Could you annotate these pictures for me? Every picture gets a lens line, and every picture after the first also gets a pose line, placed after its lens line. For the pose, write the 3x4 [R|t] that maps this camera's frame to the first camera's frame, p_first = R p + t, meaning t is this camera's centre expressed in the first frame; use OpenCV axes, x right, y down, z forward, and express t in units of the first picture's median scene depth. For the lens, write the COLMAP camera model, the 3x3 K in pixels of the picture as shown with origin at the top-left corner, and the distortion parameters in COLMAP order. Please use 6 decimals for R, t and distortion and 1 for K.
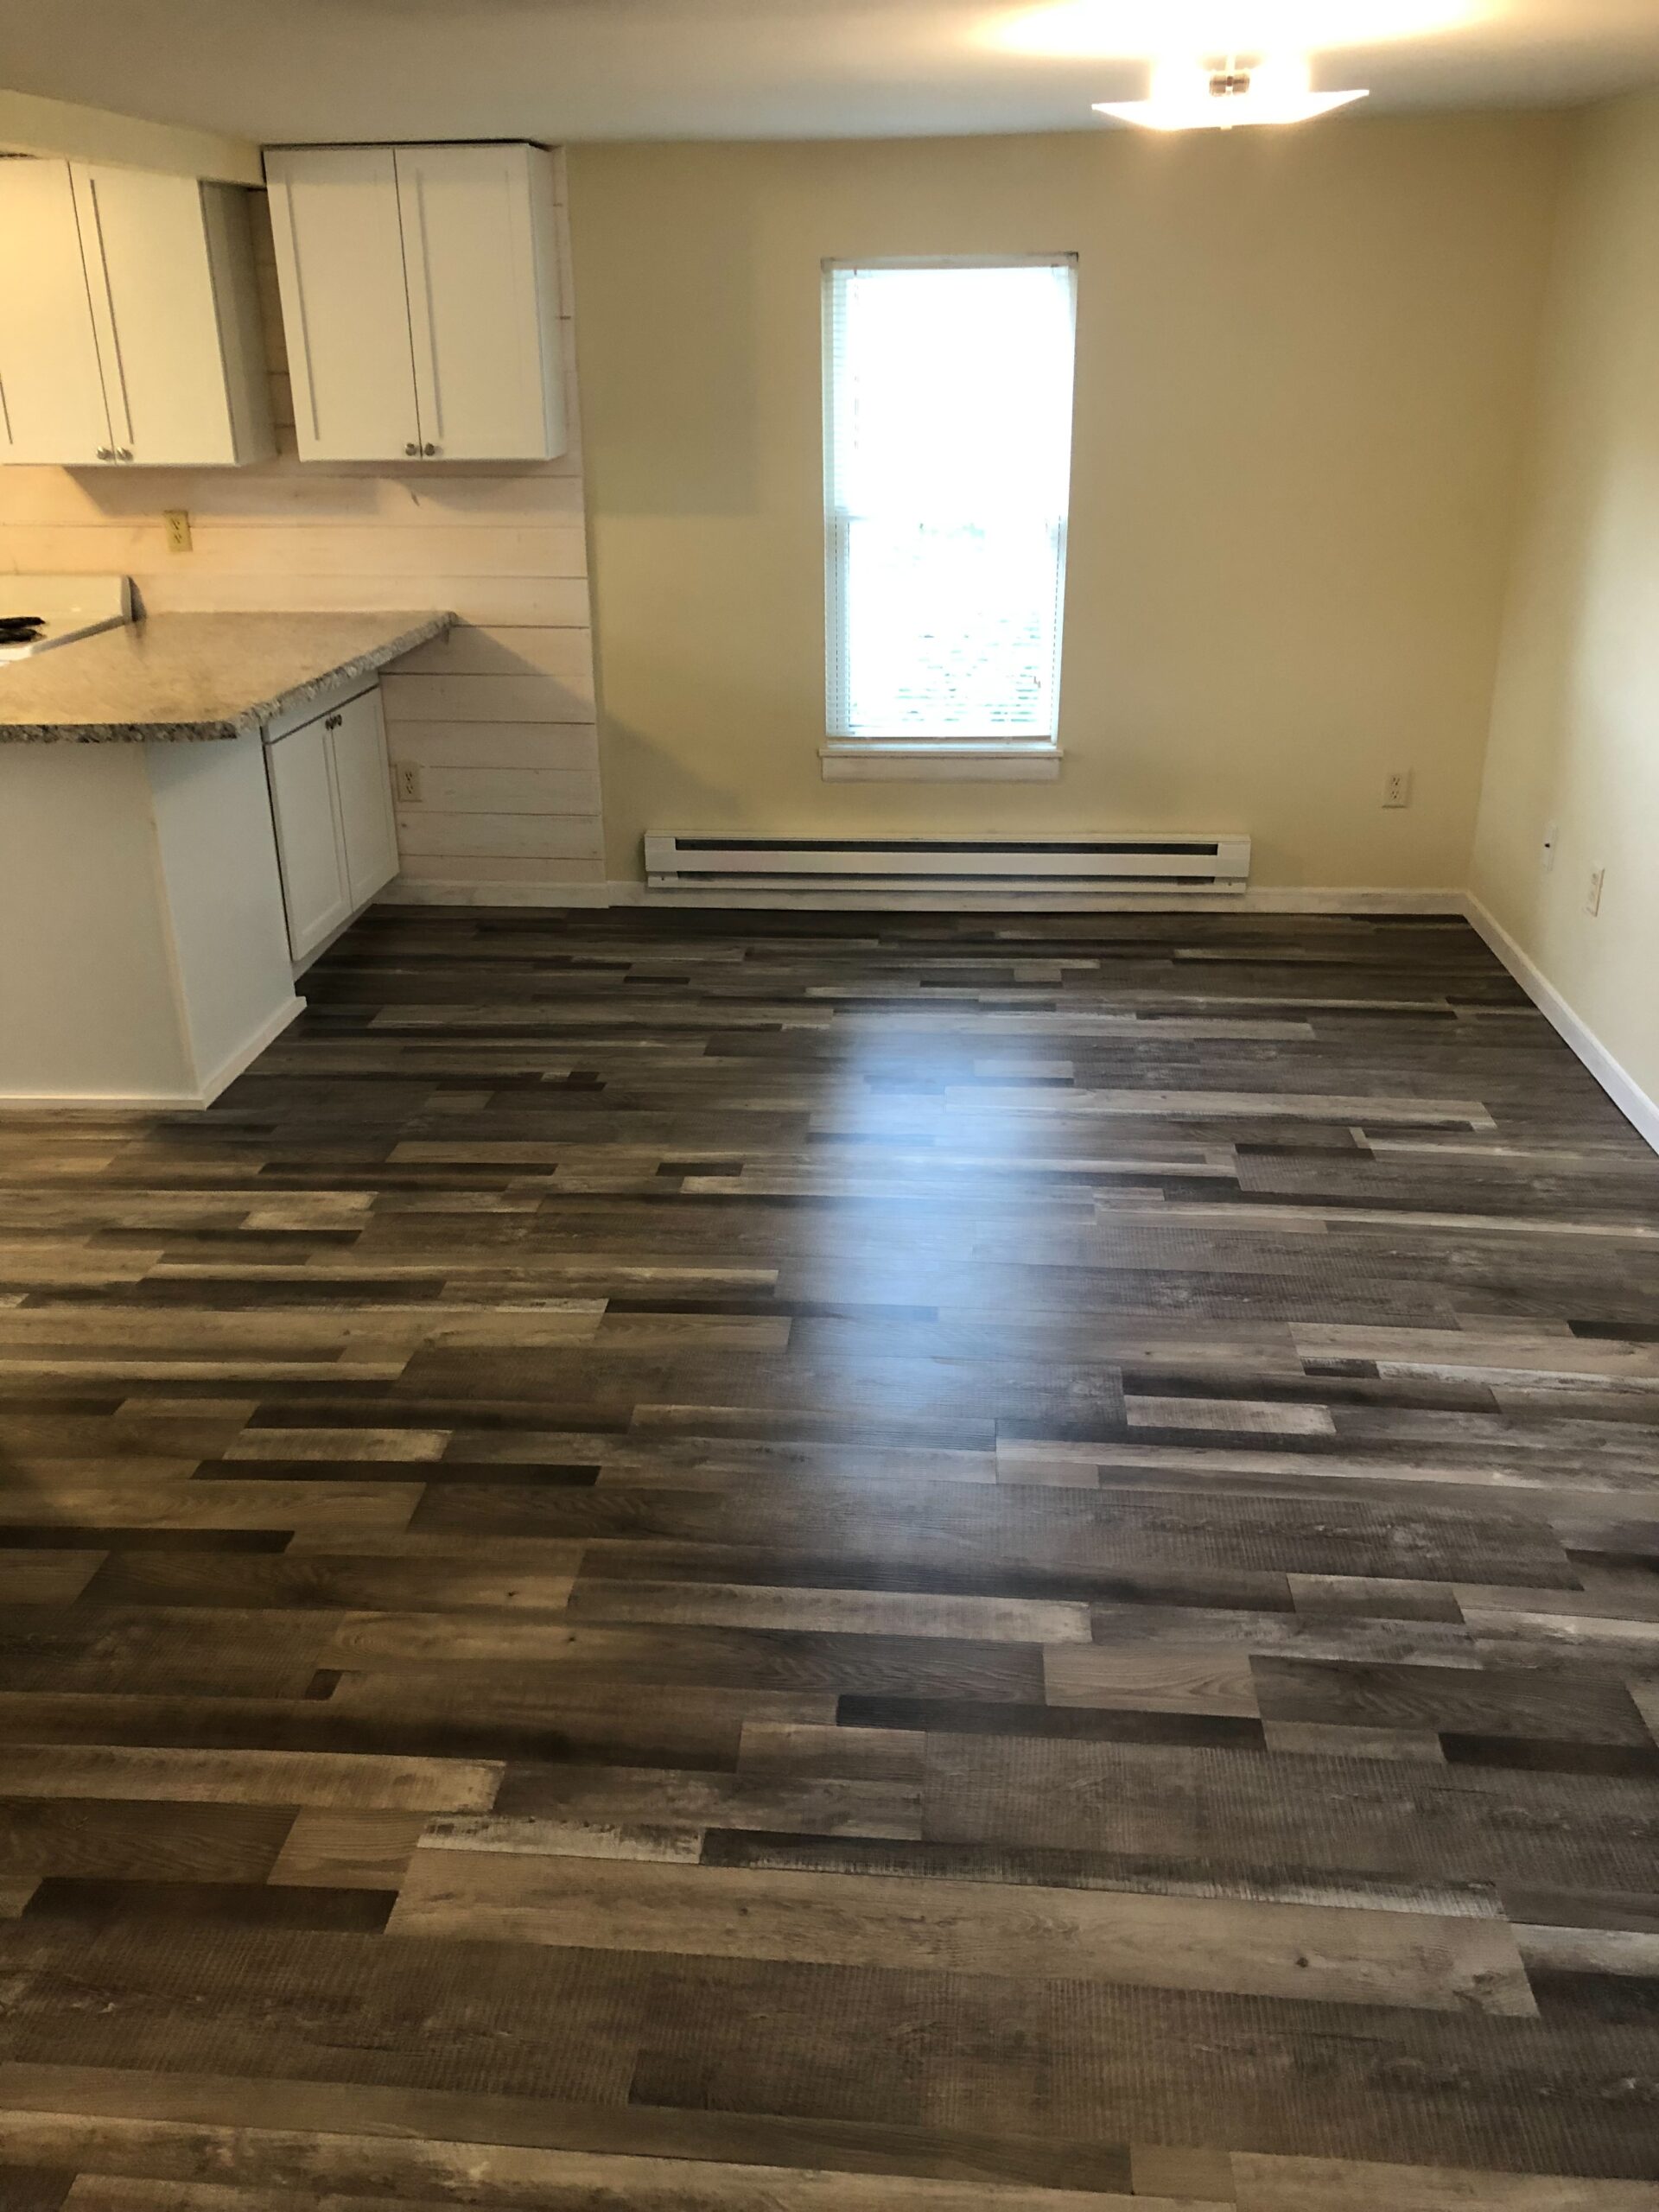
lens RADIAL K [[1806.6, 0, 802.5], [0, 1806.6, 1072.5], [0, 0, 1]] dist [0.037964, -0.041037]
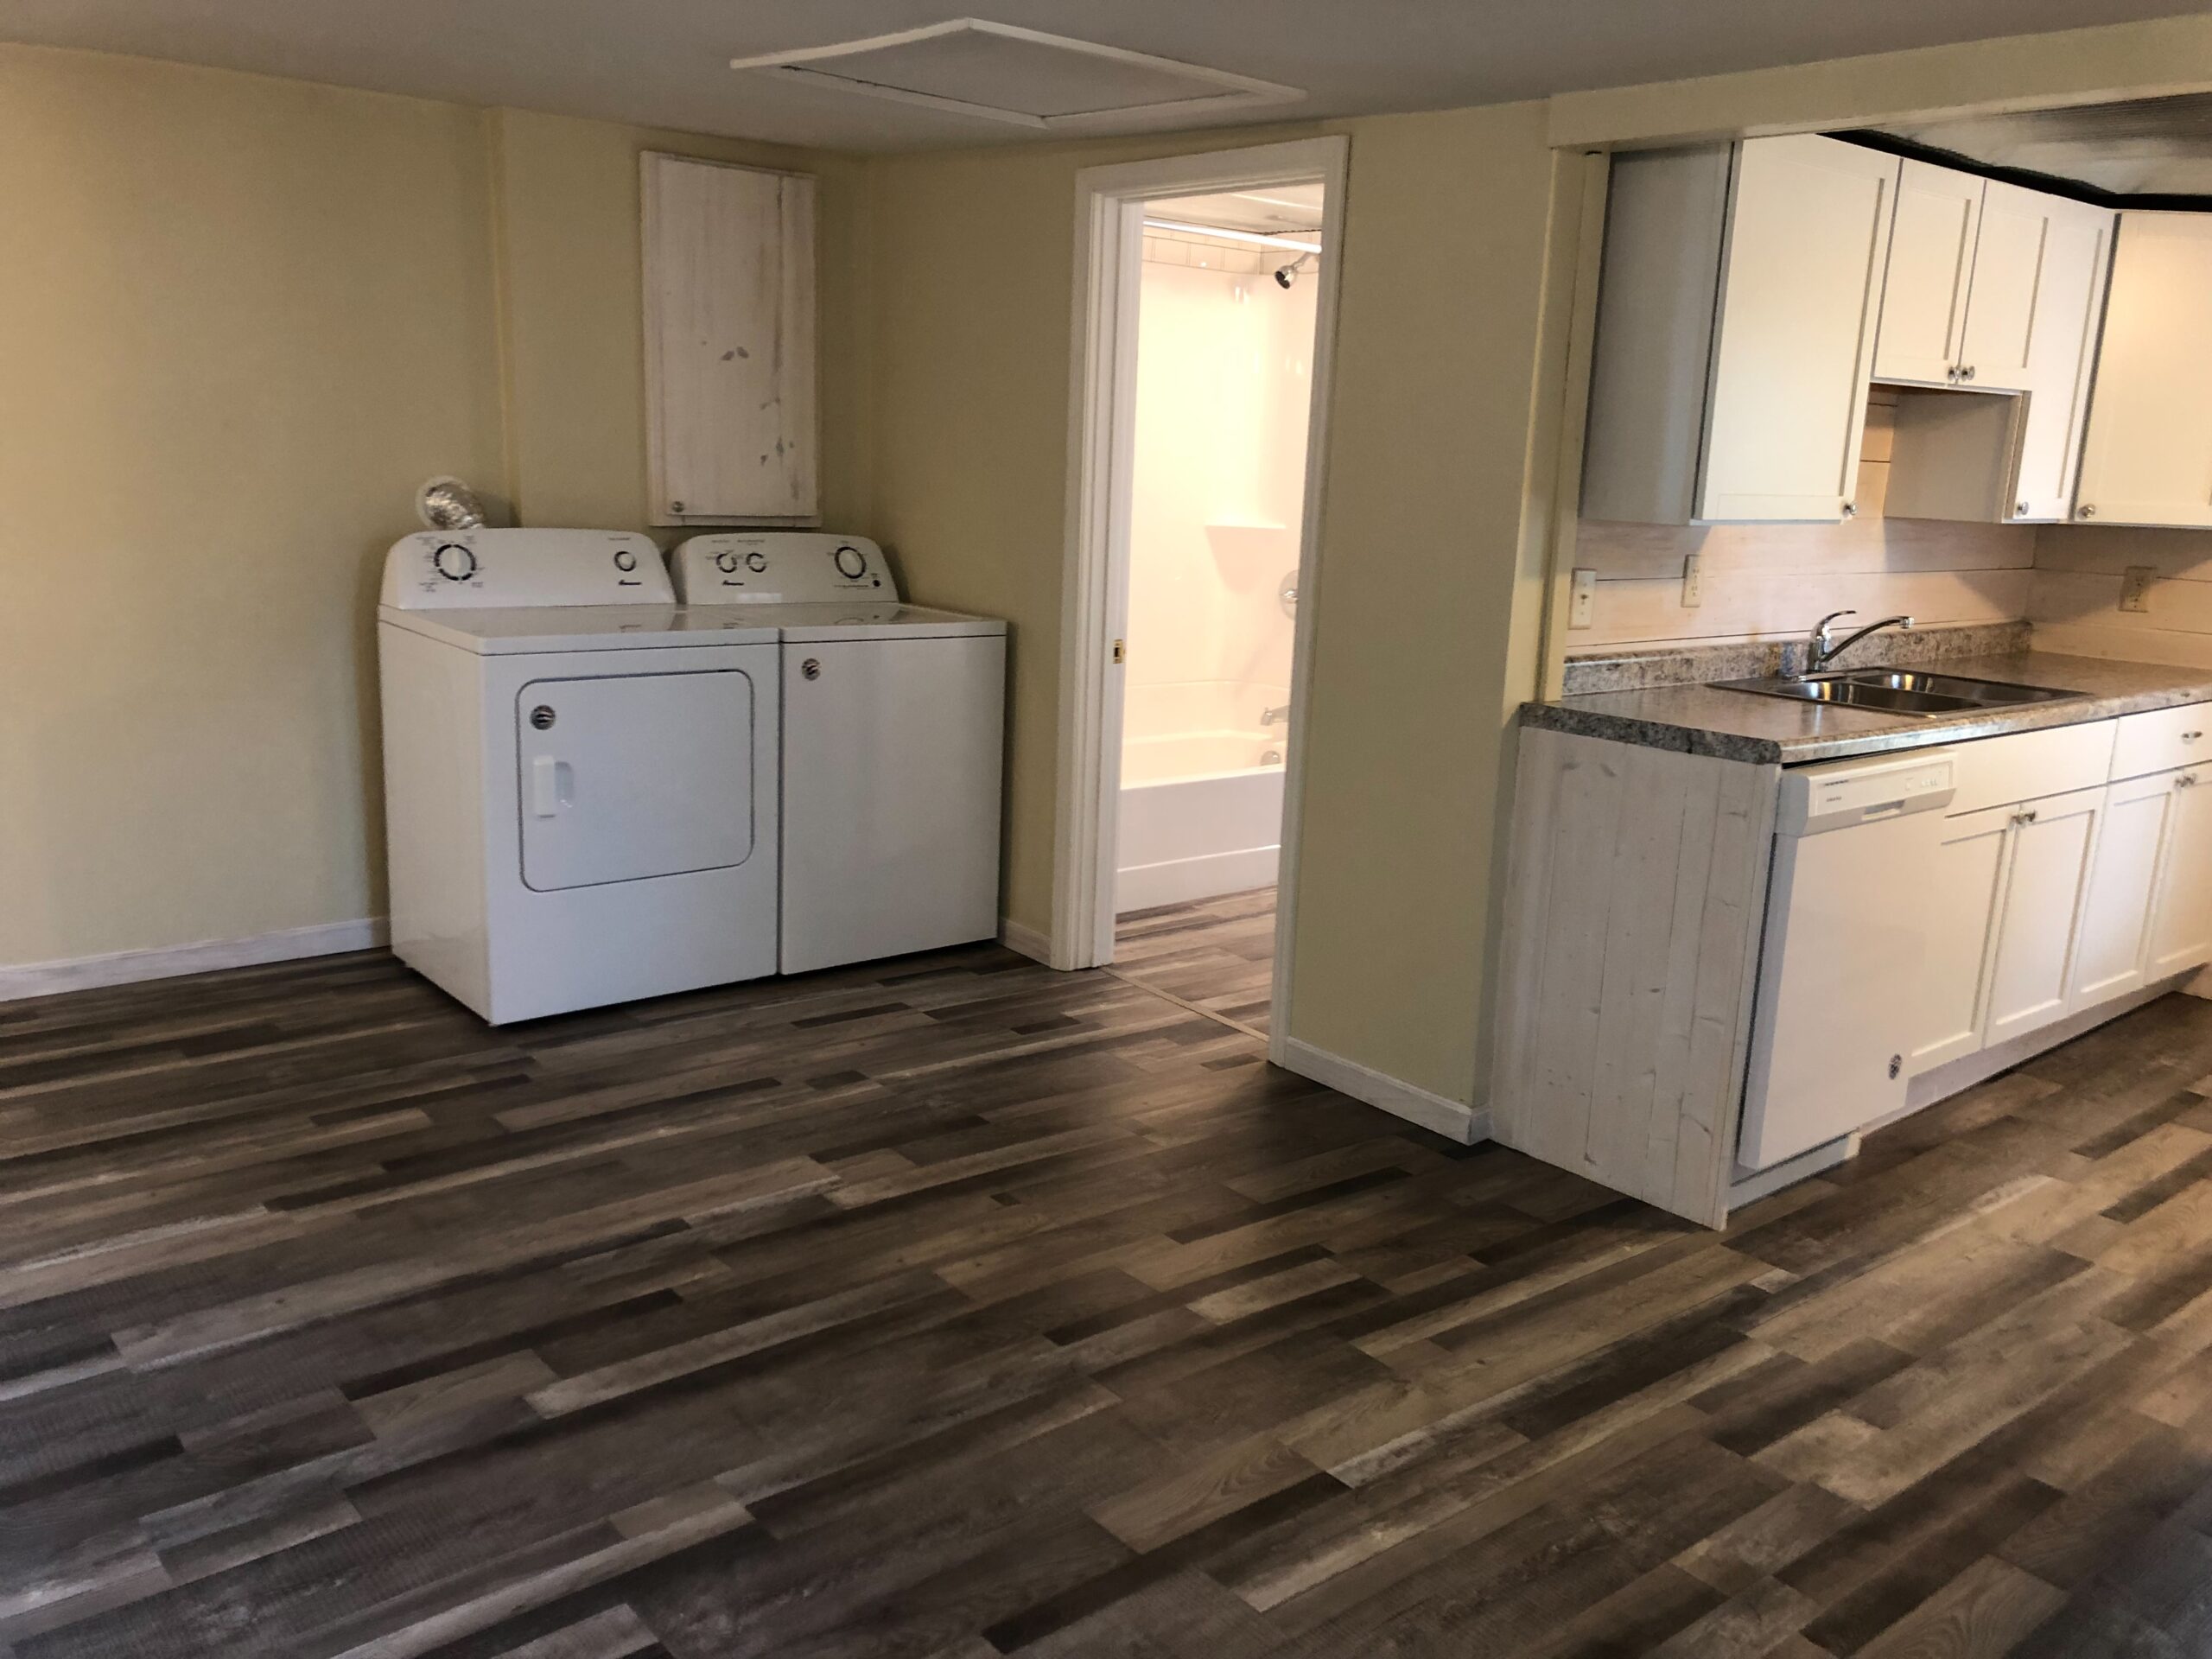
lens RADIAL K [[1806.6, 0, 1119.4], [0, 1806.6, 822.5], [0, 0, 1]] dist [0.037964, -0.041037]
pose [[-0.701677, 0.131655, -0.700226, 0.382781], [-0.294524, 0.841287, 0.453311, -0.356324], [0.648772, 0.524312, -0.551536, 1.006298]]
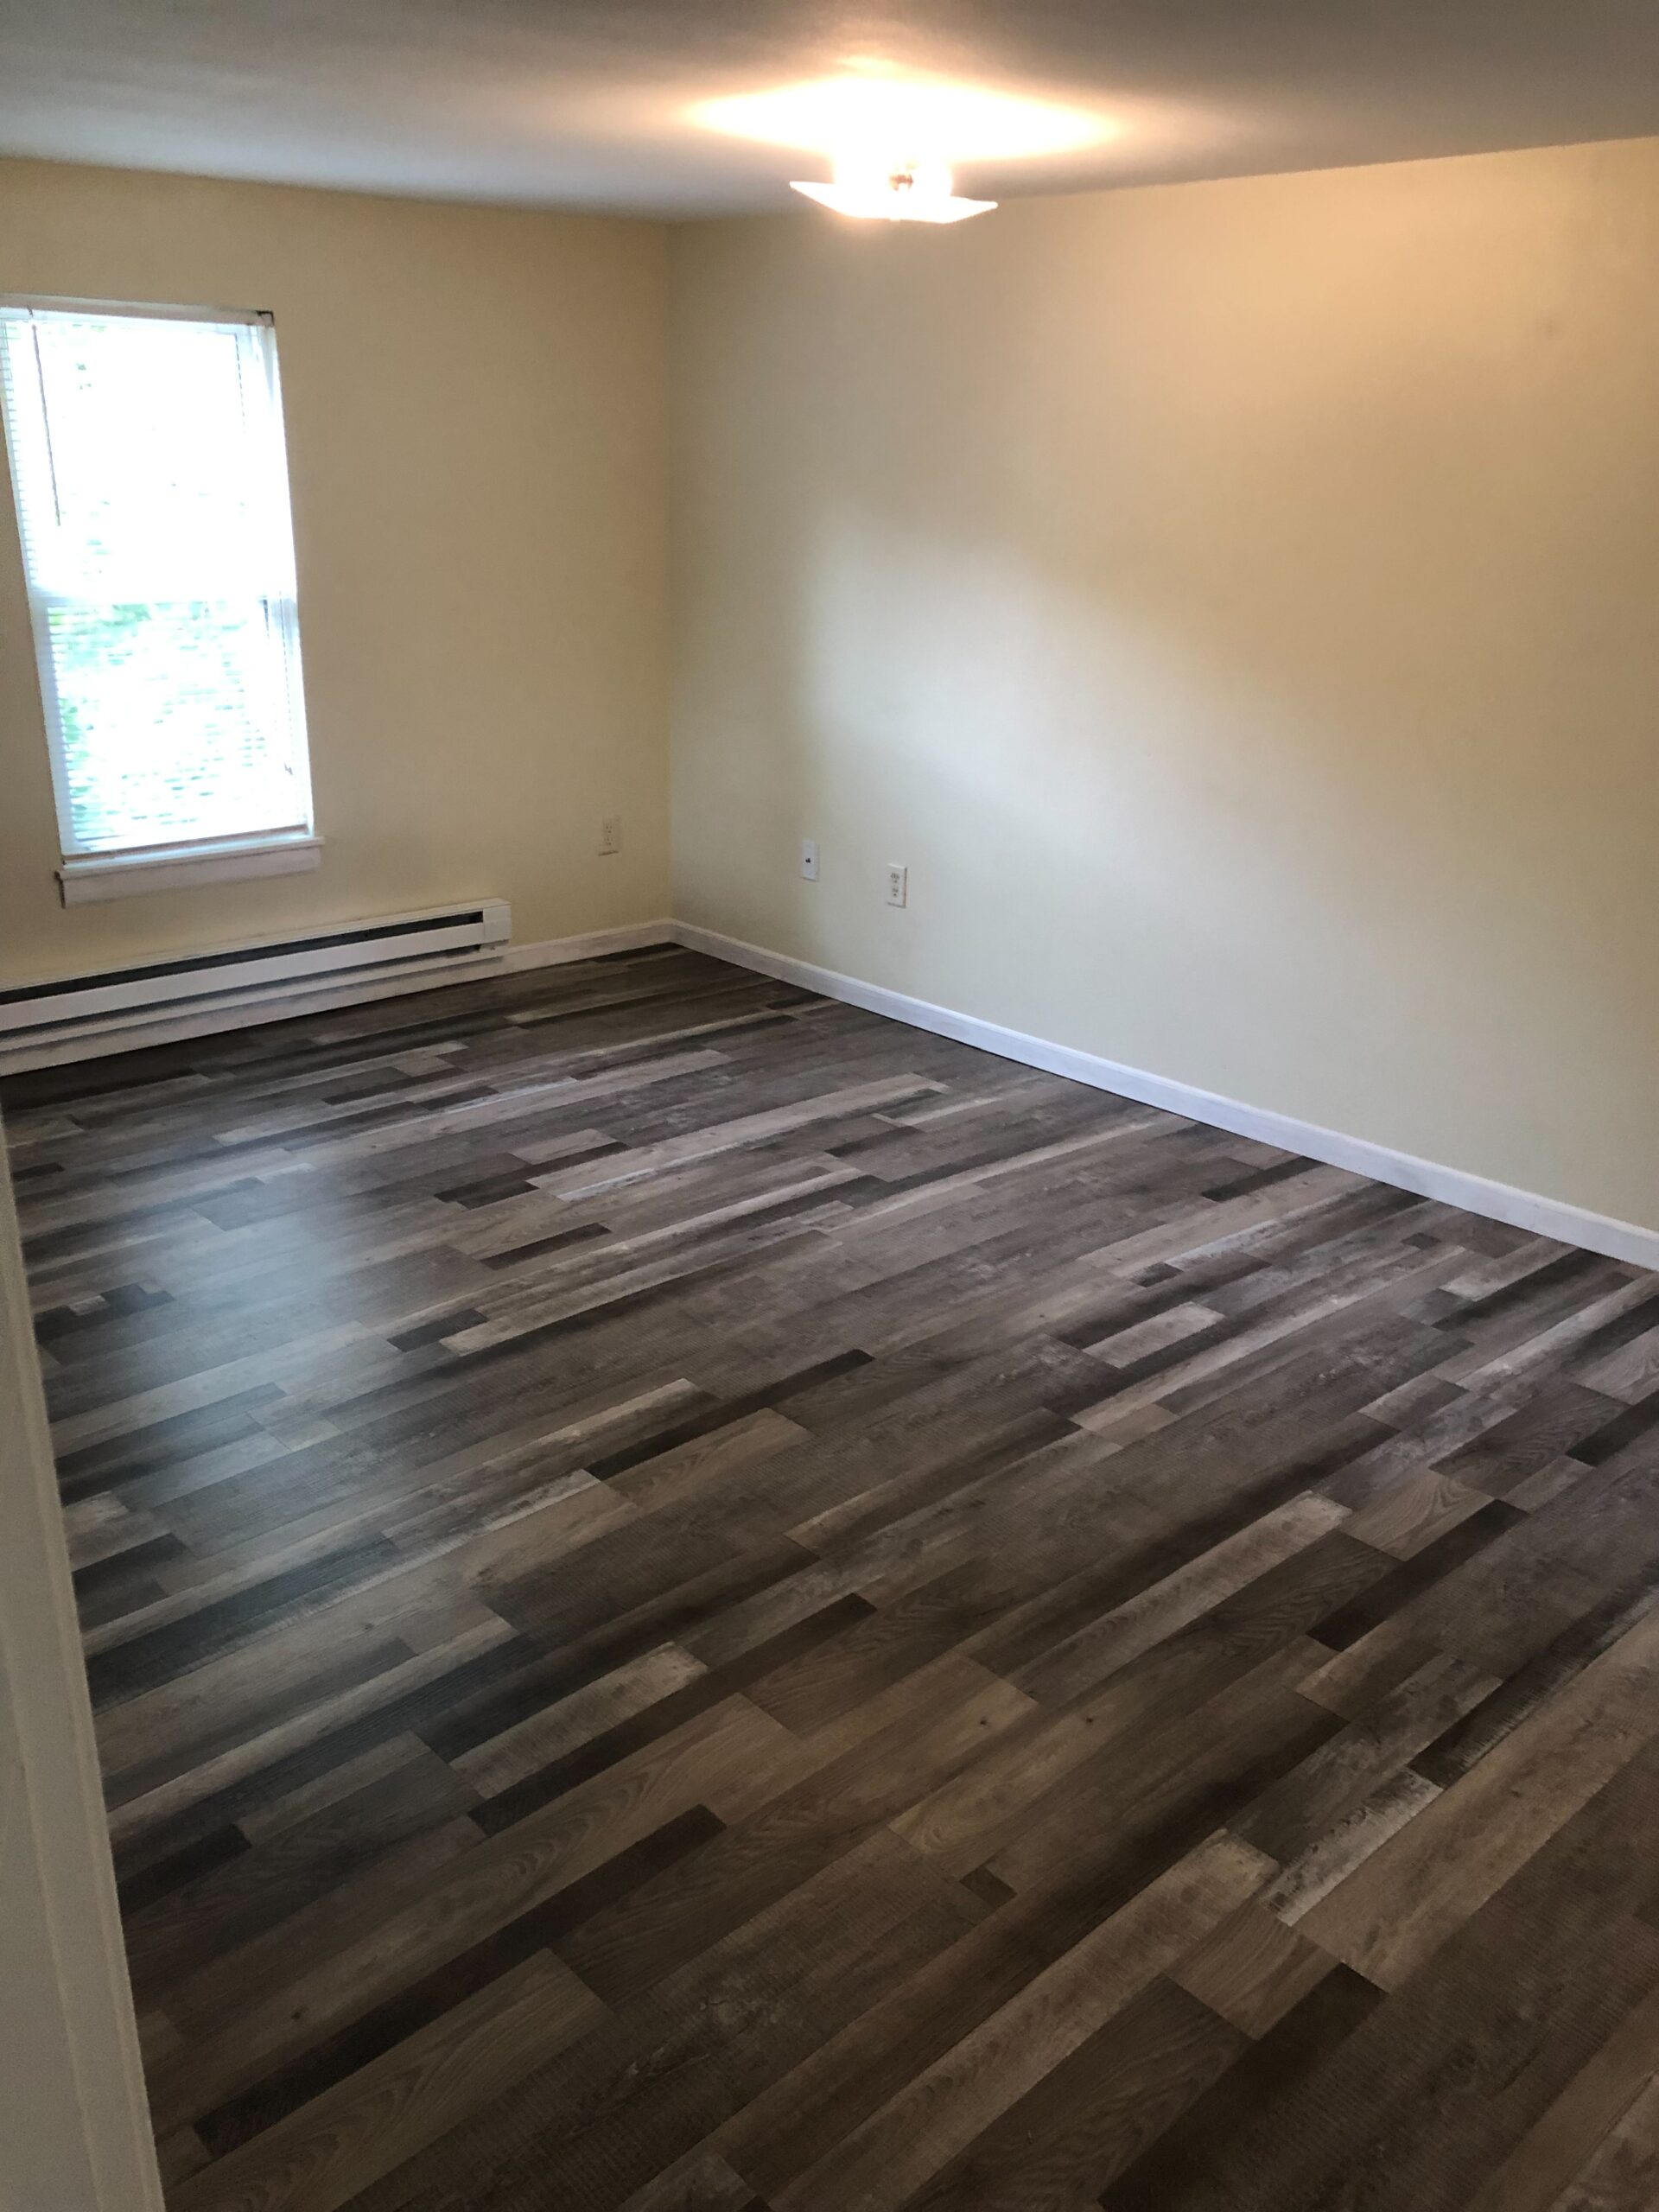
lens RADIAL K [[1806.6, 0, 845.1], [0, 1806.6, 1092.1], [0, 0, 1]] dist [0.037964, -0.041037]
pose [[0.667683, -0.223284, 0.710172, -0.500895], [0.248766, 0.966042, 0.069849, -0.066019], [-0.701652, 0.130029, 0.700555, 0.228064]]
